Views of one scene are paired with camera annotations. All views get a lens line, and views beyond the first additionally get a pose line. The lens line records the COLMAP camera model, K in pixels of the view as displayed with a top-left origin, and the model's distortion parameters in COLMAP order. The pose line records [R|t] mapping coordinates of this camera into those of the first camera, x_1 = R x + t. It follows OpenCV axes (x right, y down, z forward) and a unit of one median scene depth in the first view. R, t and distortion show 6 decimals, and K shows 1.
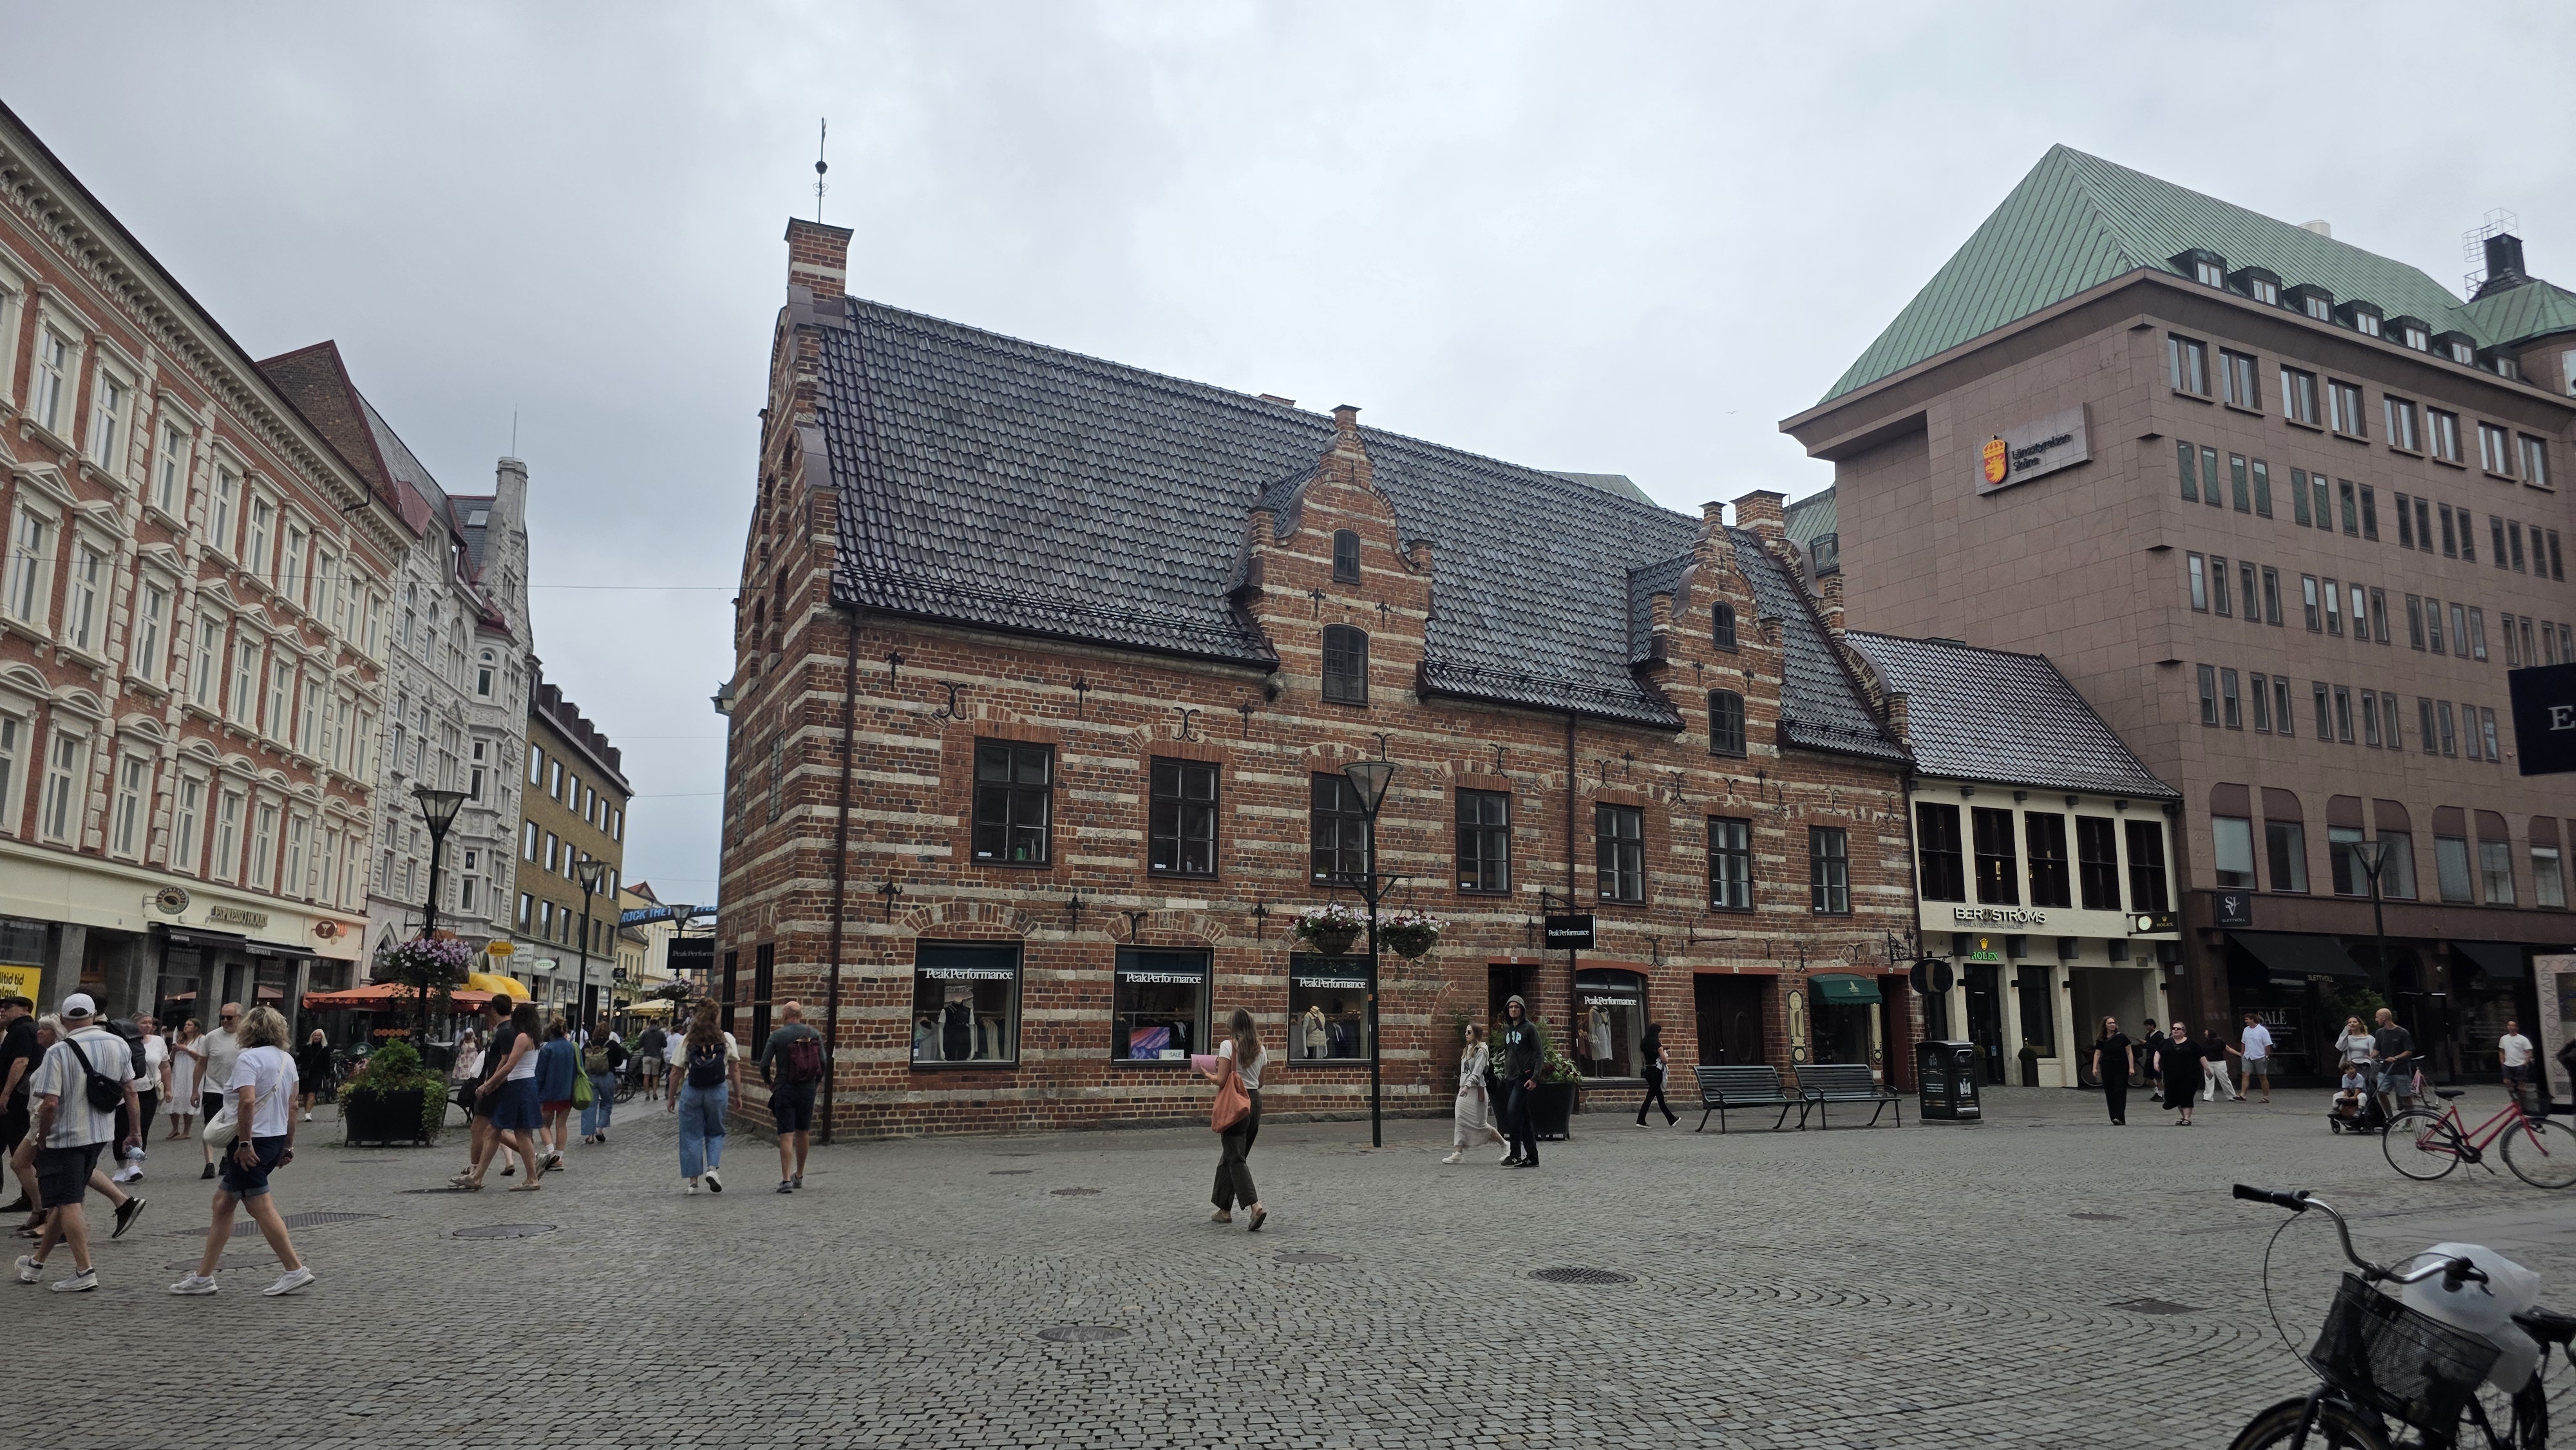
lens RADIAL K [[1738.3, 0, 1299.7], [0, 1738.3, 727.0], [0, 0, 1]] dist [0.096960, -0.082731]
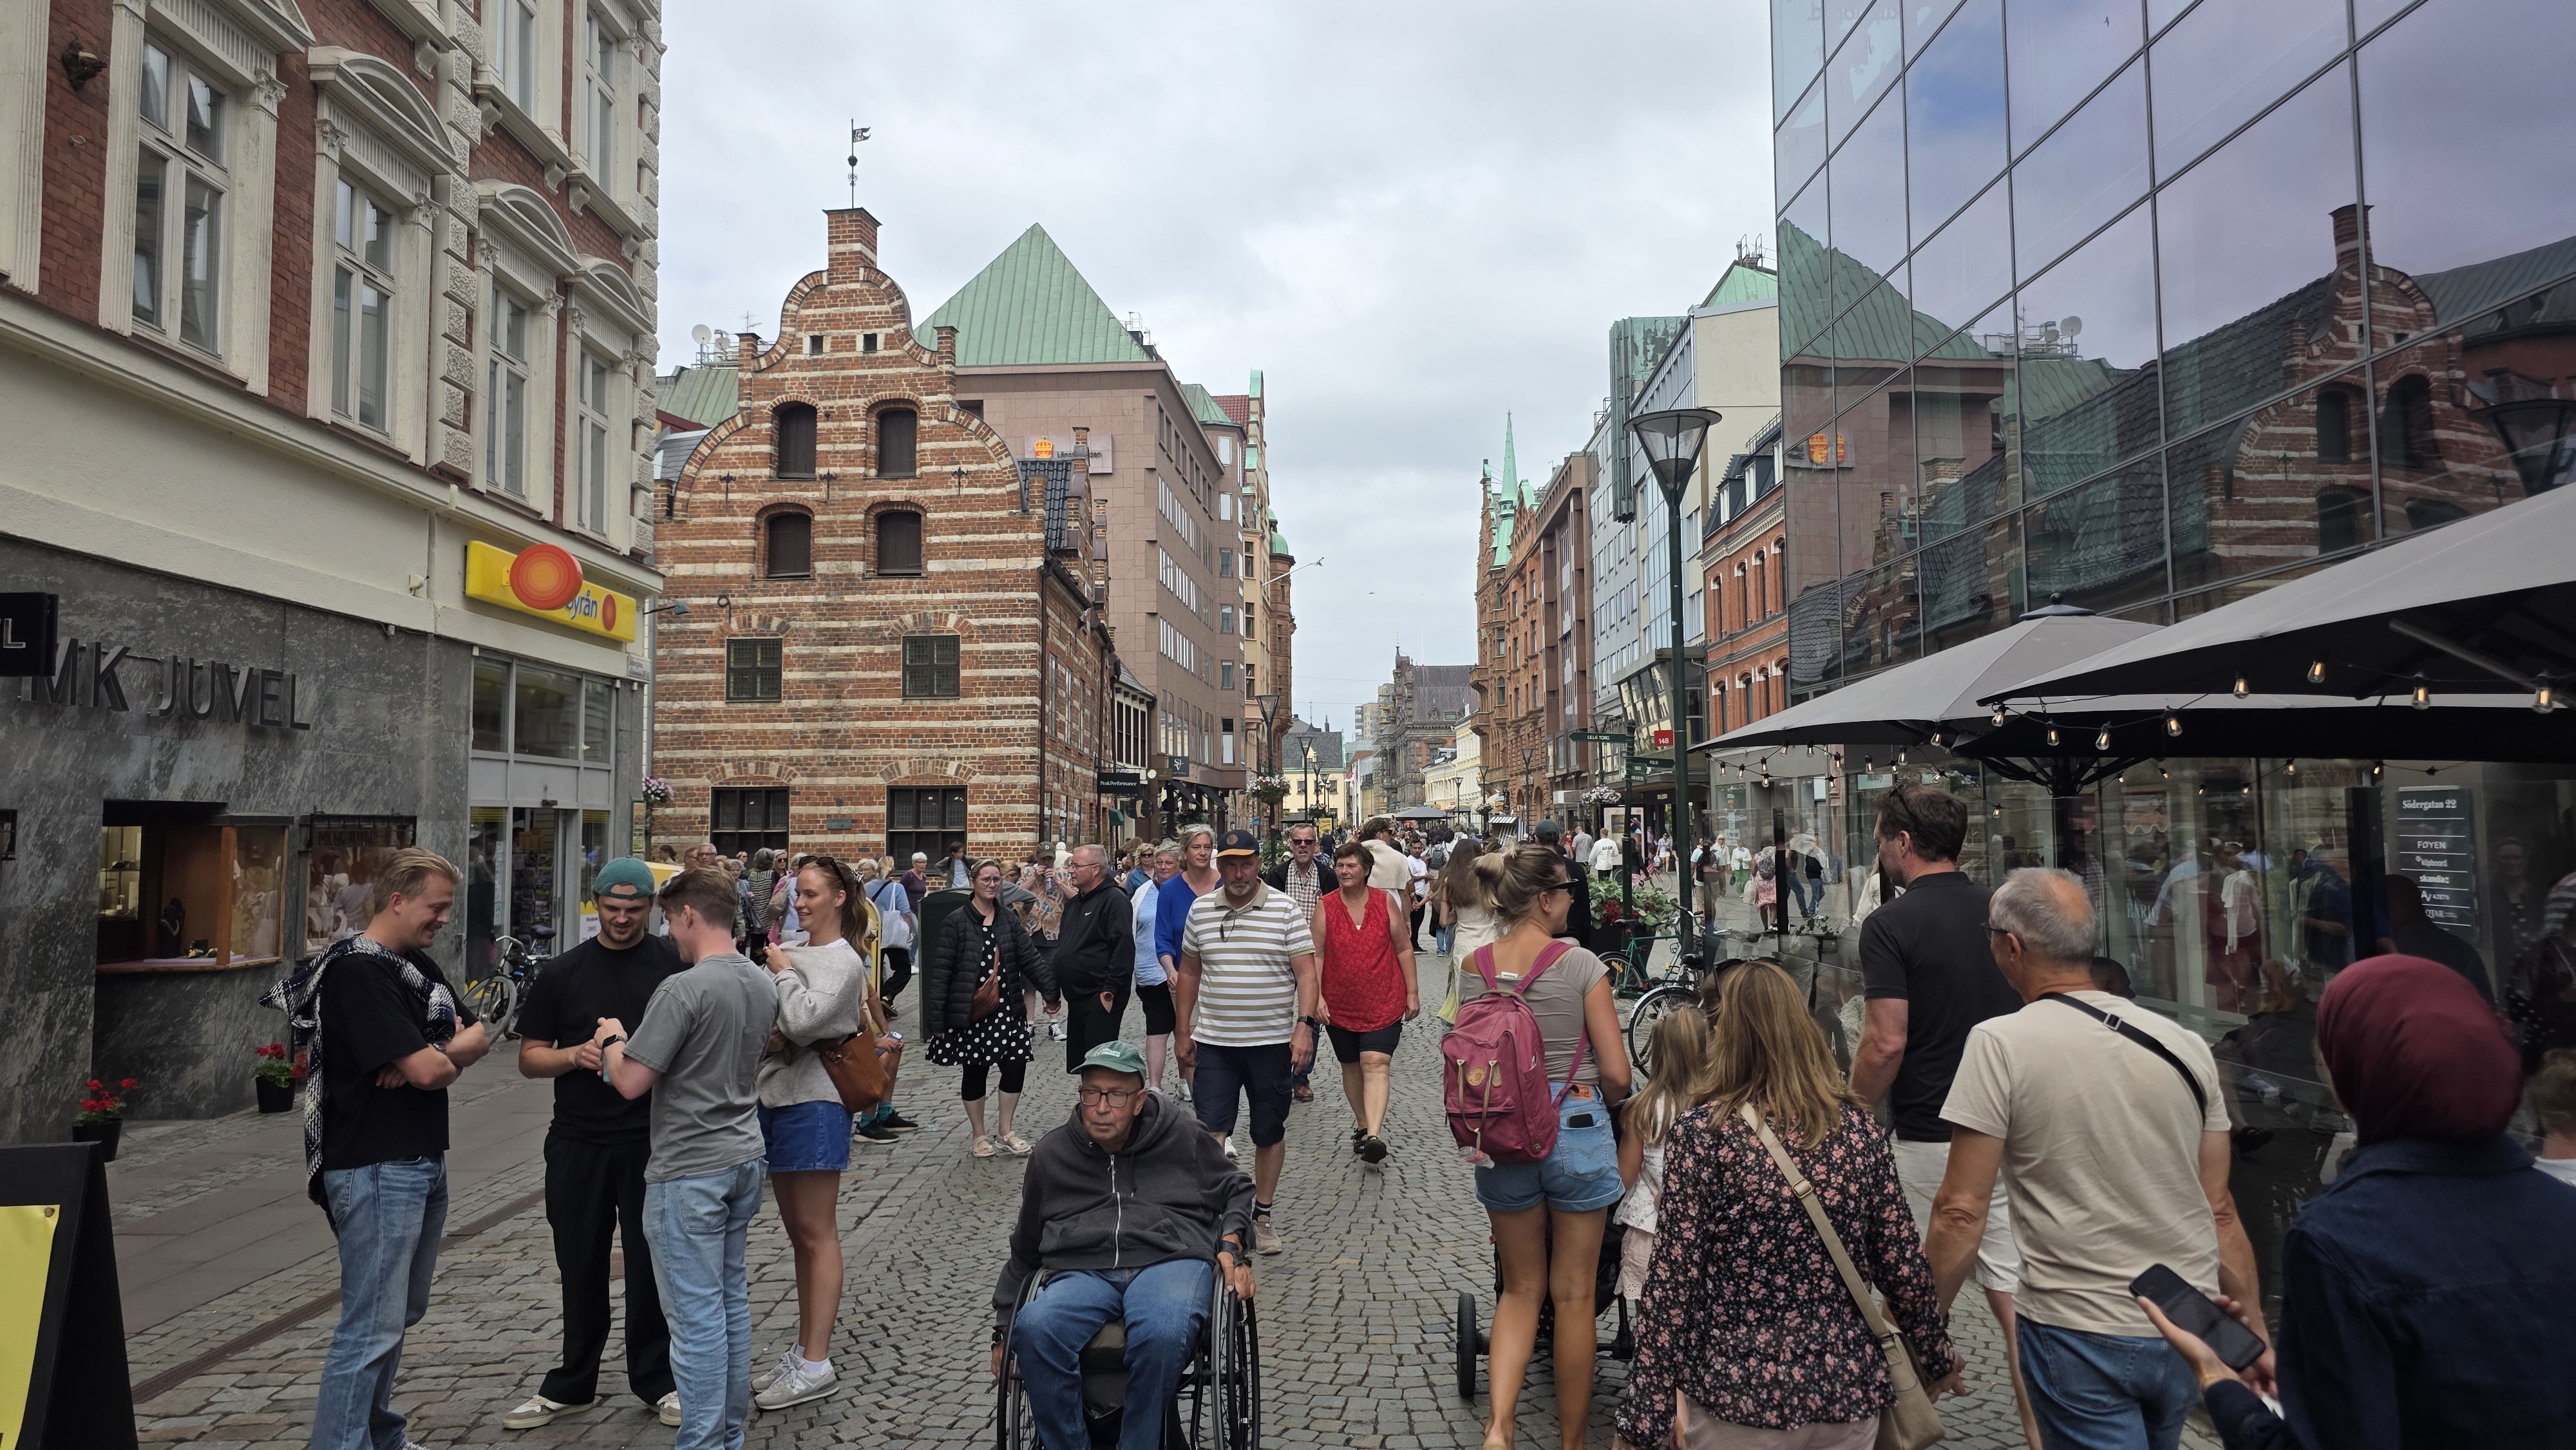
lens RADIAL K [[1728.2, 0, 1342.2], [0, 1728.2, 704.1], [0, 0, 1]] dist [0.054776, -0.001089]
pose [[0.512483, 0.055227, 0.856919, -1.157498], [-0.134381, 0.990792, 0.016513, -0.006654], [-0.848117, -0.123616, 0.515186, 0.033279]]
